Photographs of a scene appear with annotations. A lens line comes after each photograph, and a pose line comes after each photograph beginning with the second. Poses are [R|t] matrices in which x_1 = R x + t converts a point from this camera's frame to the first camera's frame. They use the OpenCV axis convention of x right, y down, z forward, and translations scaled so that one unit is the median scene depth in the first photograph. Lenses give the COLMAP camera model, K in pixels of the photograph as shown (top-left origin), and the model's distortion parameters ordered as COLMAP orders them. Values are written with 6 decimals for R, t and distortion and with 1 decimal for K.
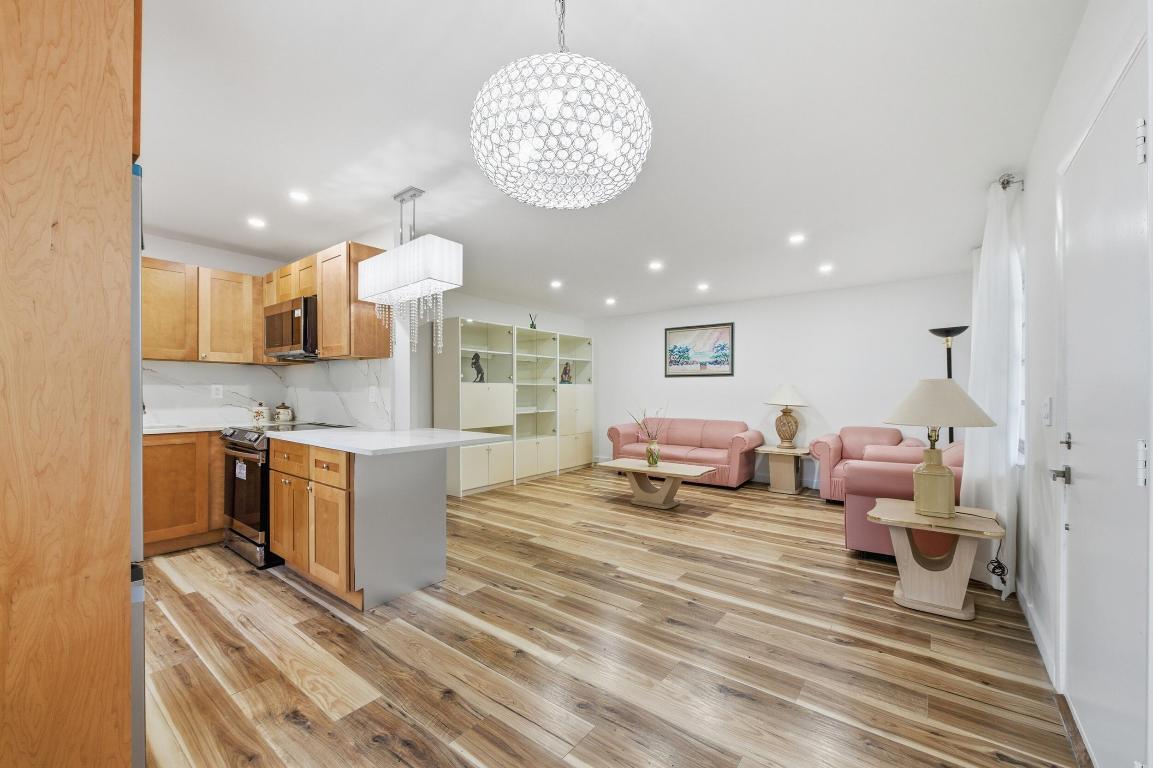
lens RADIAL K [[460.0, 0, 575.0], [0, 460.0, 392.0], [0, 0, 1]] dist [-0.001417, -0.000534]
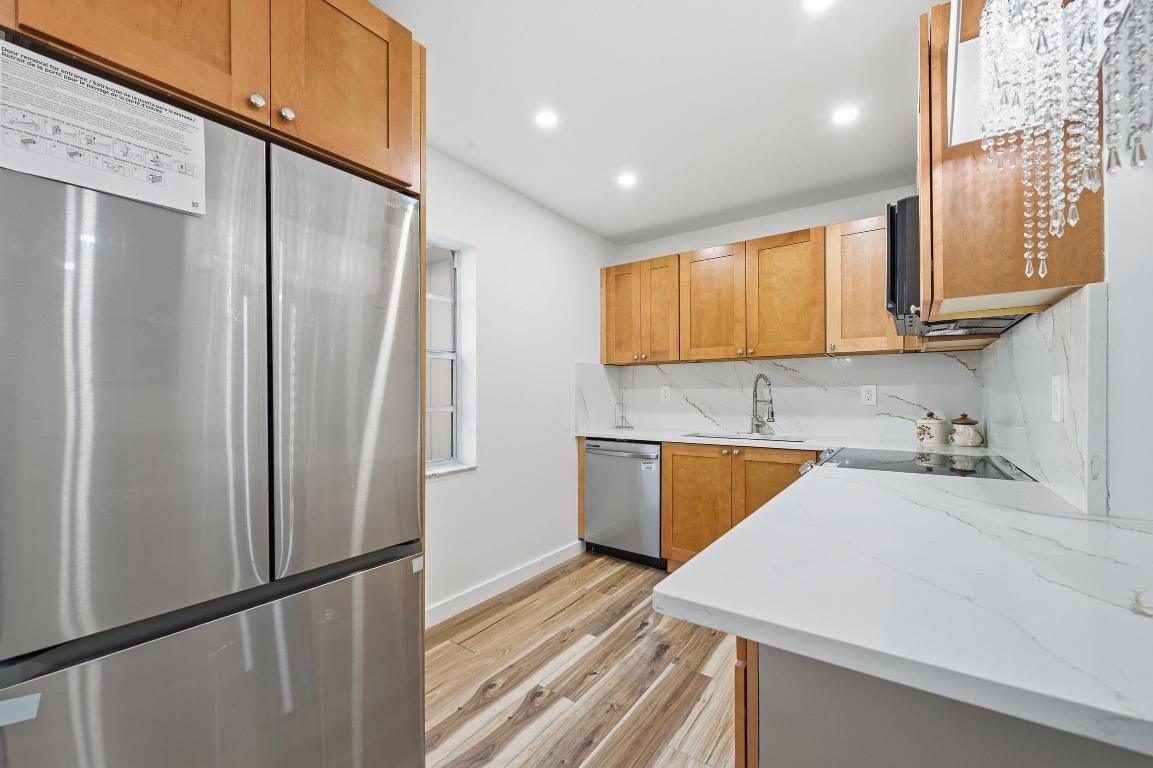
lens RADIAL K [[463.5, 0, 575.0], [0, 463.5, 395.9], [0, 0, 1]] dist [0.001277, -0.000241]
pose [[0.039836, -0.003274, -0.999201, -0.077382], [0.002466, 0.999992, -0.003178, 0.001618], [0.999203, -0.002338, 0.039844, 0.495568]]
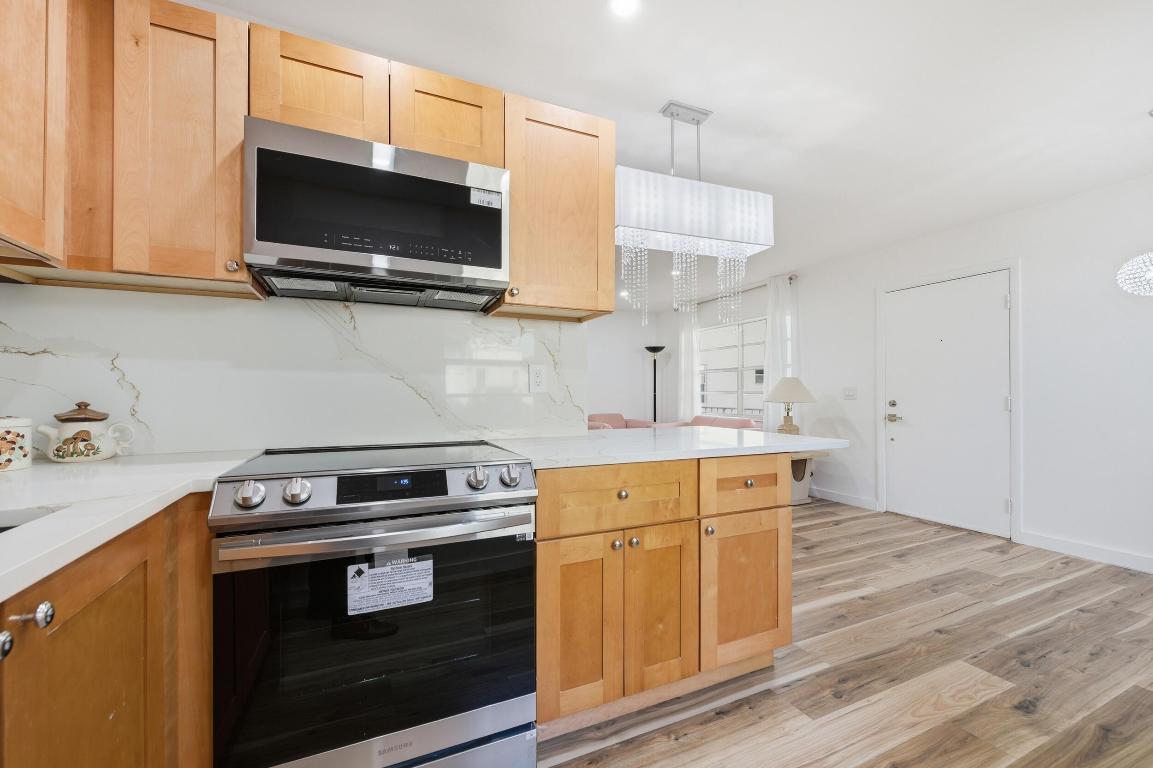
lens RADIAL K [[462.7, 0, 575.0], [0, 462.7, 393.0], [0, 0, 1]] dist [-0.002065, -0.000312]
pose [[0.465322, -0.002066, 0.885139, -0.763759], [0.004072, 0.999992, 0.000193, 0.018118], [-0.885132, 0.003514, 0.465326, 0.555692]]
